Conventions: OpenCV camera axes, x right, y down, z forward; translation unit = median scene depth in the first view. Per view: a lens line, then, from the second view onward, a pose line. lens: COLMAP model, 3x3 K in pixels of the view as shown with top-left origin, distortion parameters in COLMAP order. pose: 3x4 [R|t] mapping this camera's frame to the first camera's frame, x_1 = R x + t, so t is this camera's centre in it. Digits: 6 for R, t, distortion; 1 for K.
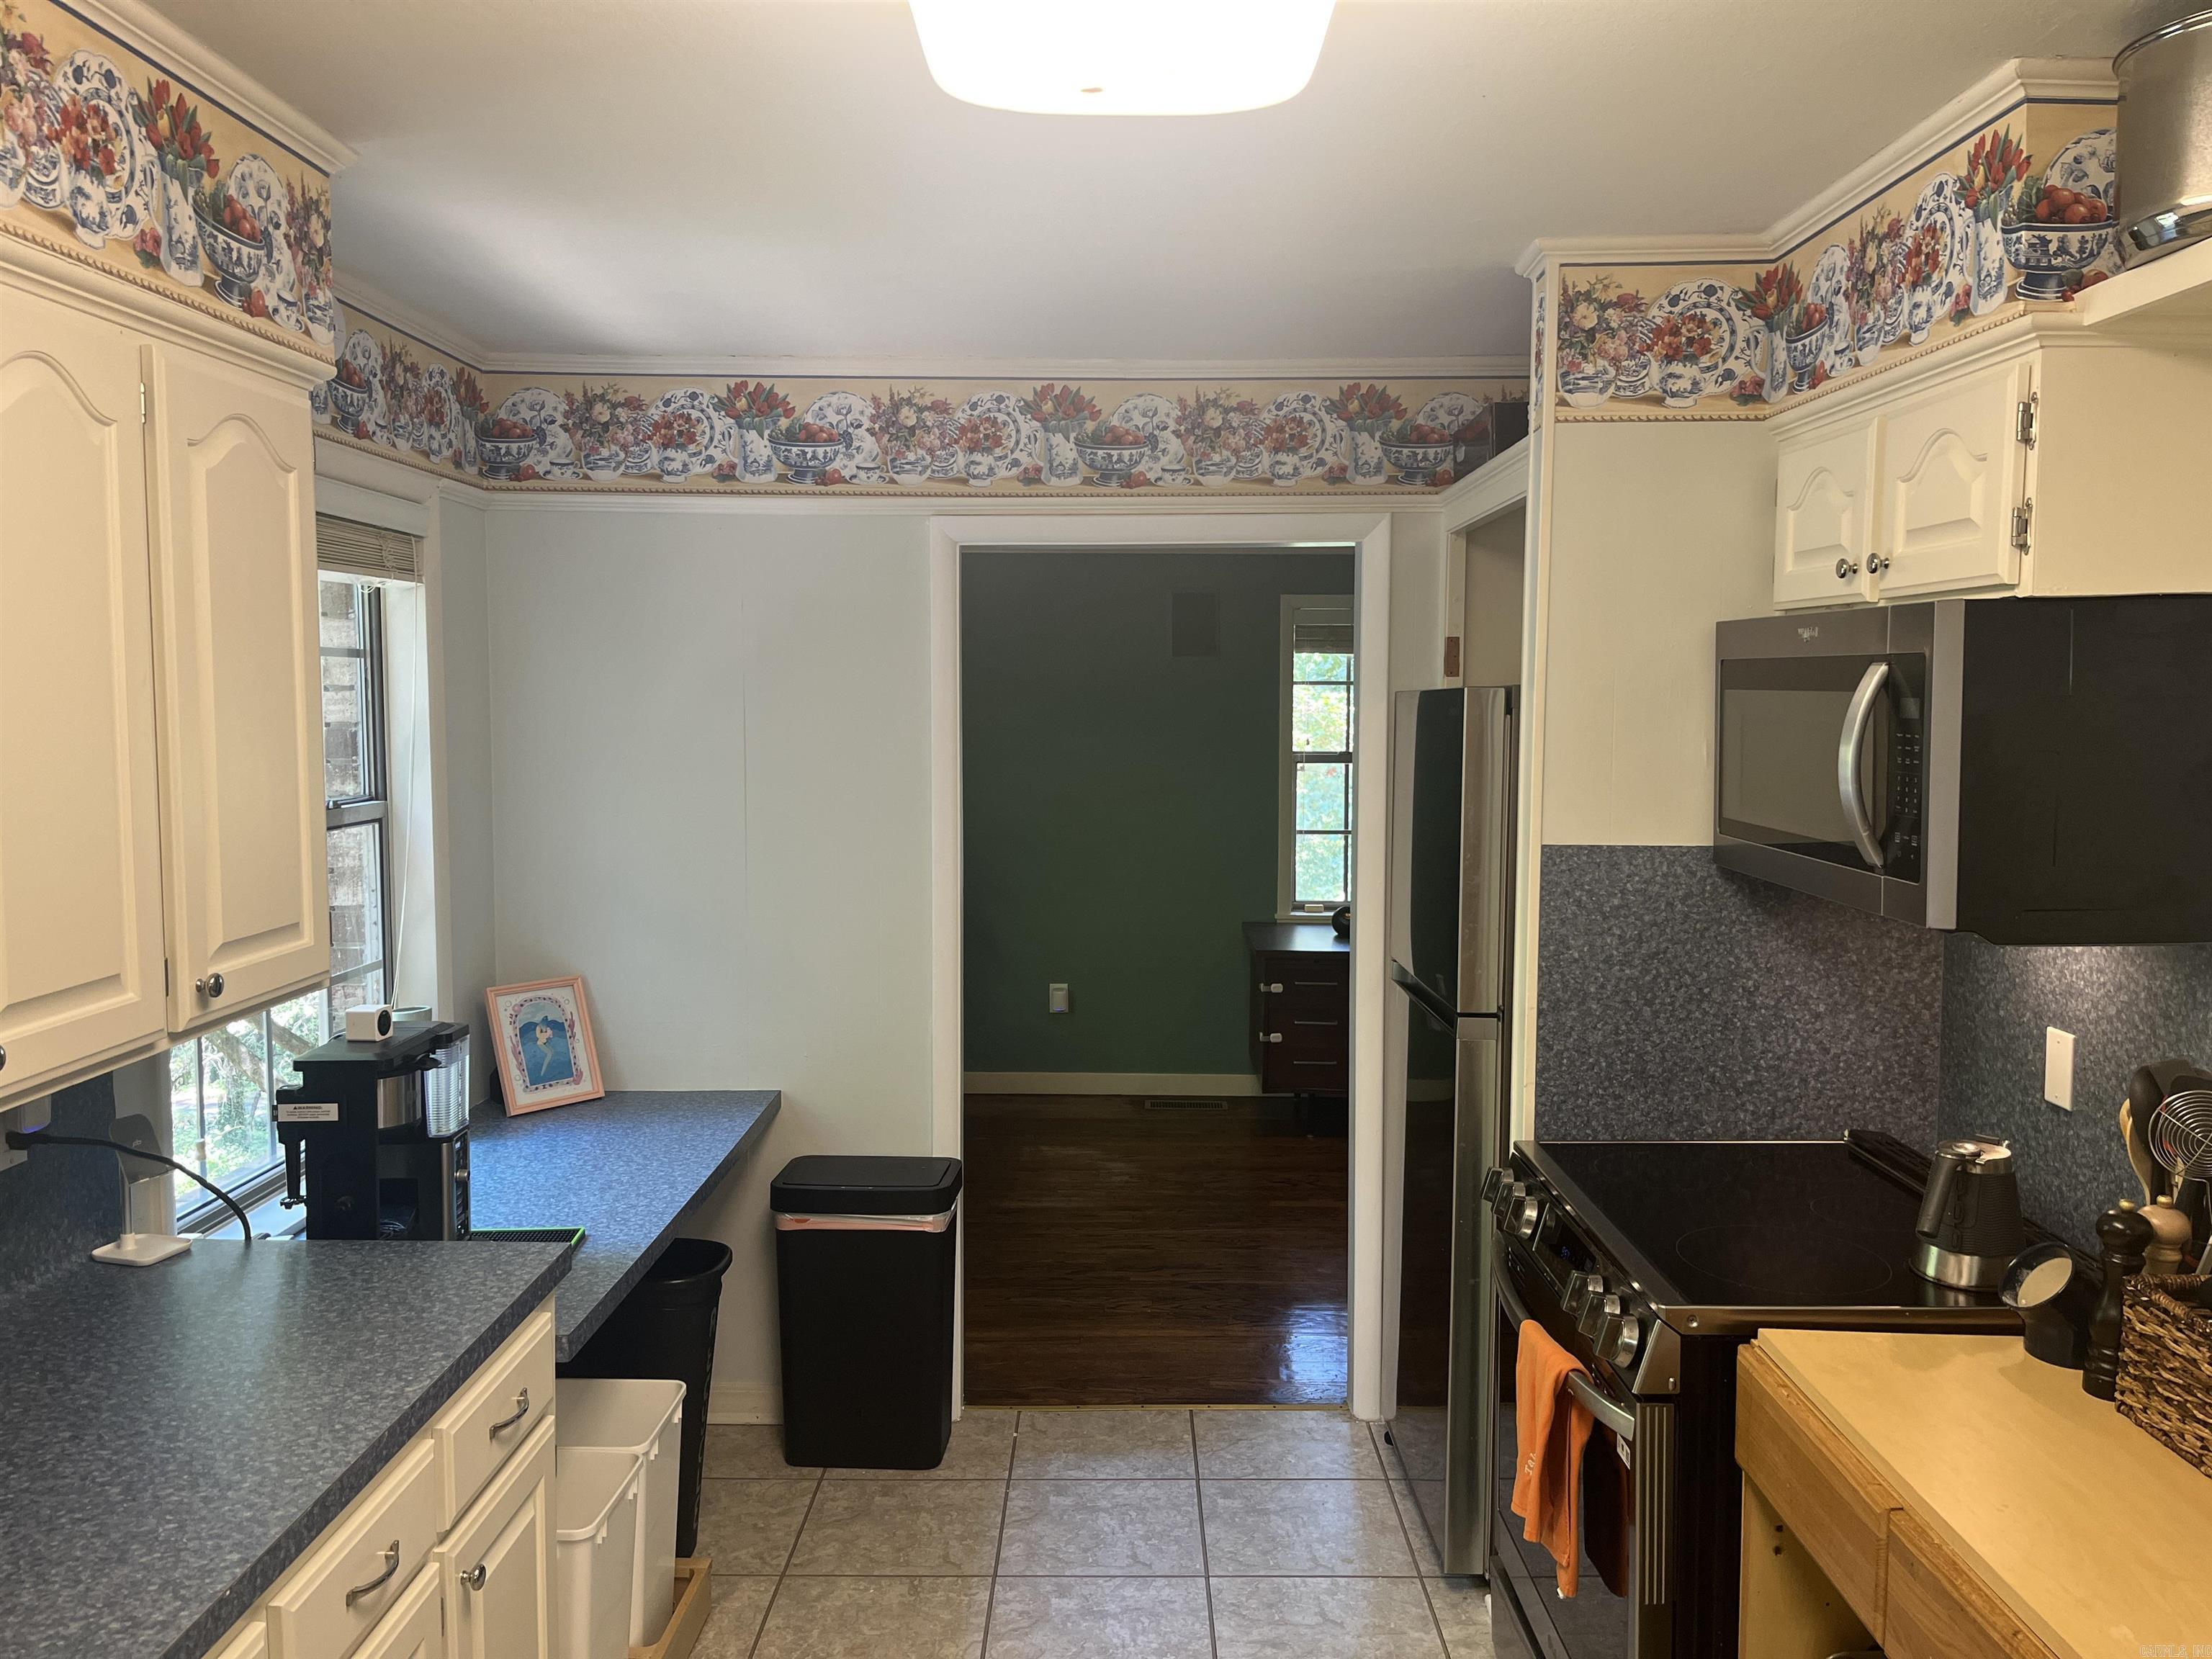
lens RADIAL K [[1701.3, 0, 1091.2], [0, 1701.3, 816.1], [0, 0, 1]] dist [0.048126, -0.059329]
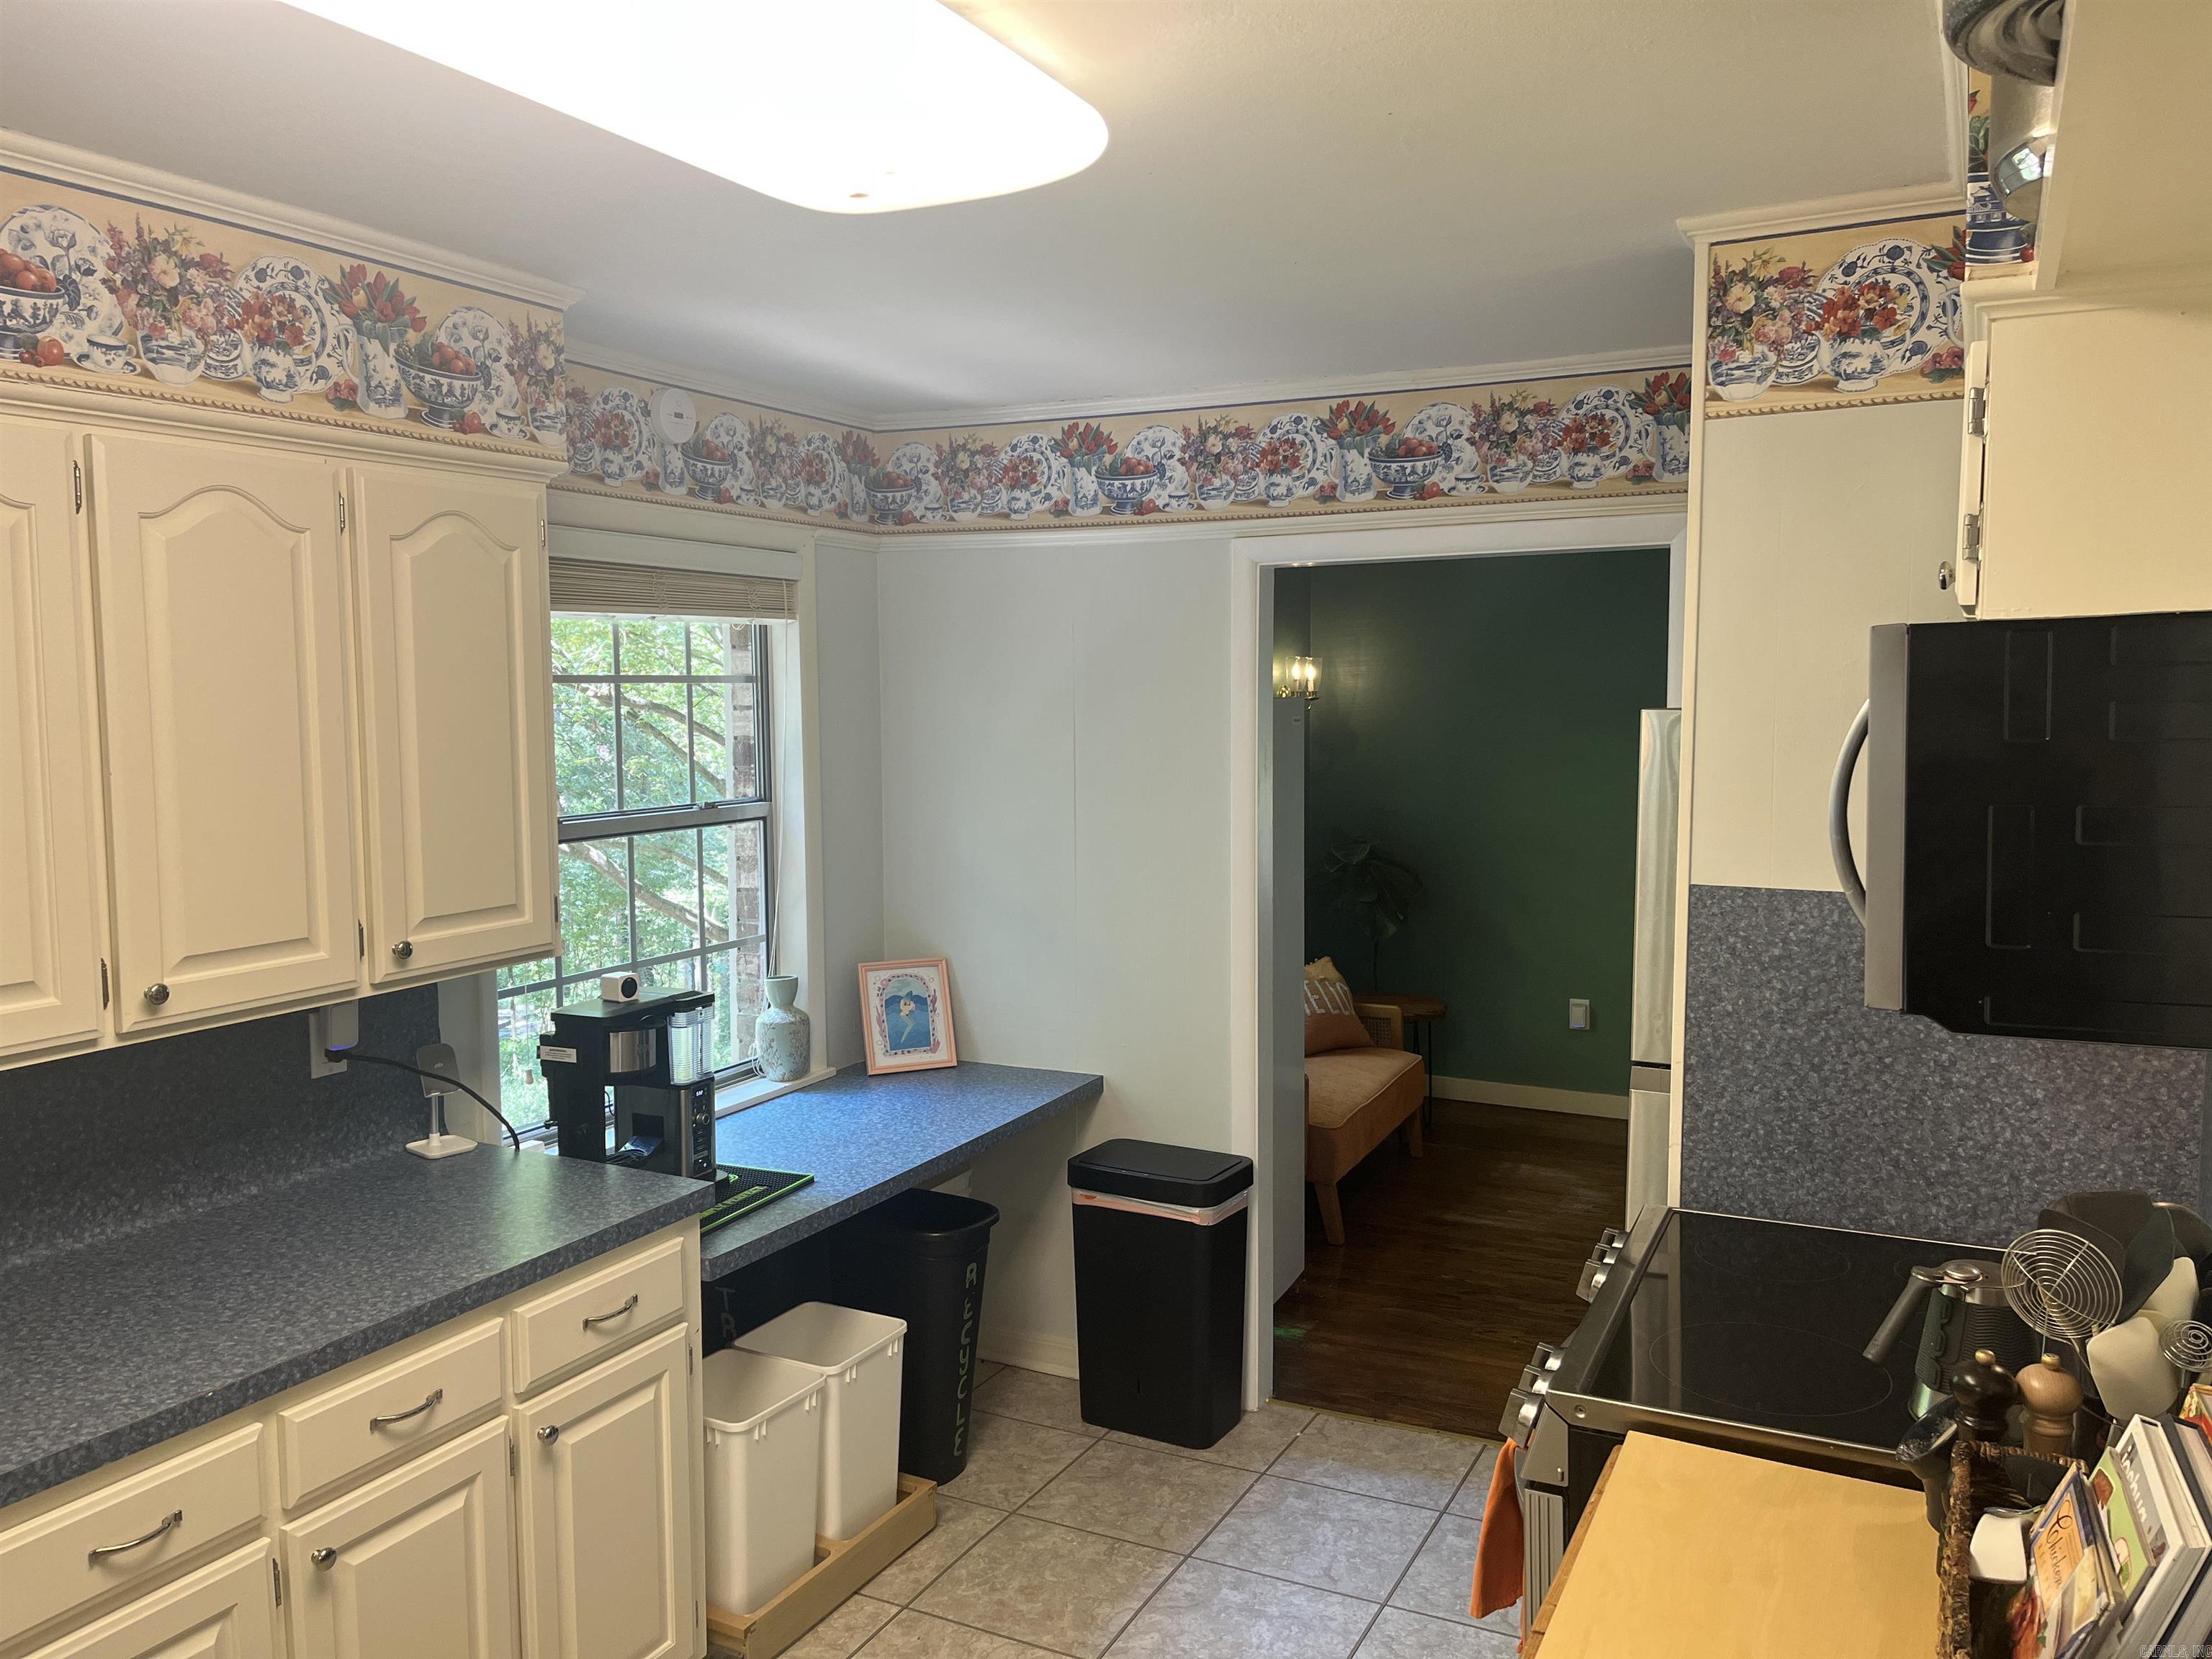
lens RADIAL K [[1701.3, 0, 1104.6], [0, 1701.3, 824.1], [0, 0, 1]] dist [0.048126, -0.059329]
pose [[0.895259, 0.029057, -0.444598, 0.397754], [-0.023805, 0.999565, 0.017394, -0.024258], [0.444910, -0.004989, 0.895561, 0.046054]]
